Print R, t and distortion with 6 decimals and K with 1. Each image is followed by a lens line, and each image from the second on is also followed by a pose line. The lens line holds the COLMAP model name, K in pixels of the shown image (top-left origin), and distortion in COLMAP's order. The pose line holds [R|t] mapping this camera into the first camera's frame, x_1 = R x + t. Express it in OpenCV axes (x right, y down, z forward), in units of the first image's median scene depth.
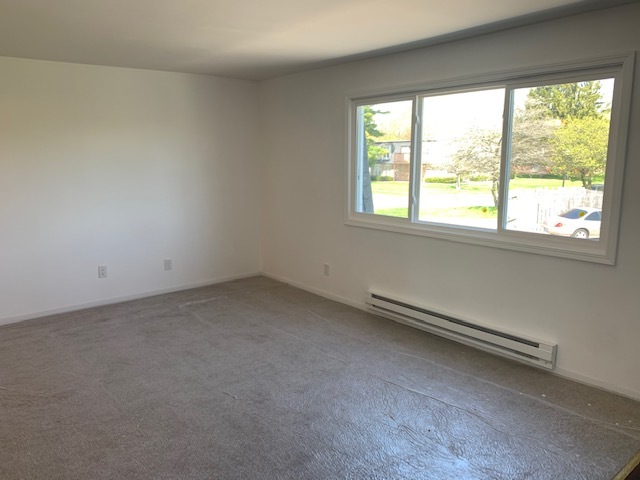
lens RADIAL K [[489.9, 0, 317.1], [0, 489.9, 238.9], [0, 0, 1]] dist [0.078920, -0.130179]
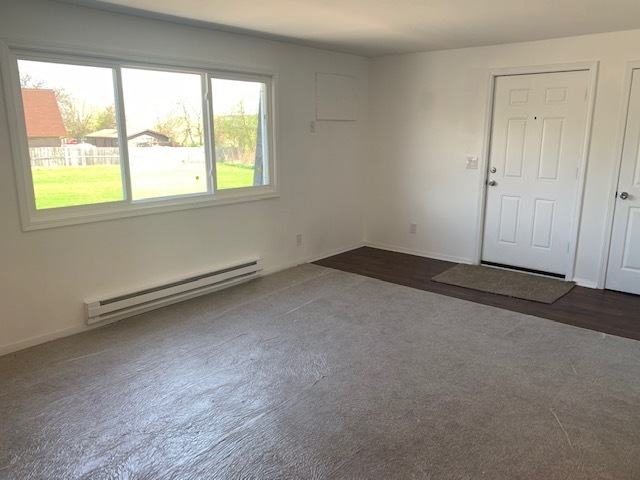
lens RADIAL K [[489.9, 0, 317.1], [0, 489.9, 238.9], [0, 0, 1]] dist [0.078920, -0.130179]
pose [[-0.163056, -0.205323, 0.965016, -0.859360], [0.171508, 0.957315, 0.232663, -0.140453], [-0.971595, 0.203445, -0.120881, 0.874060]]
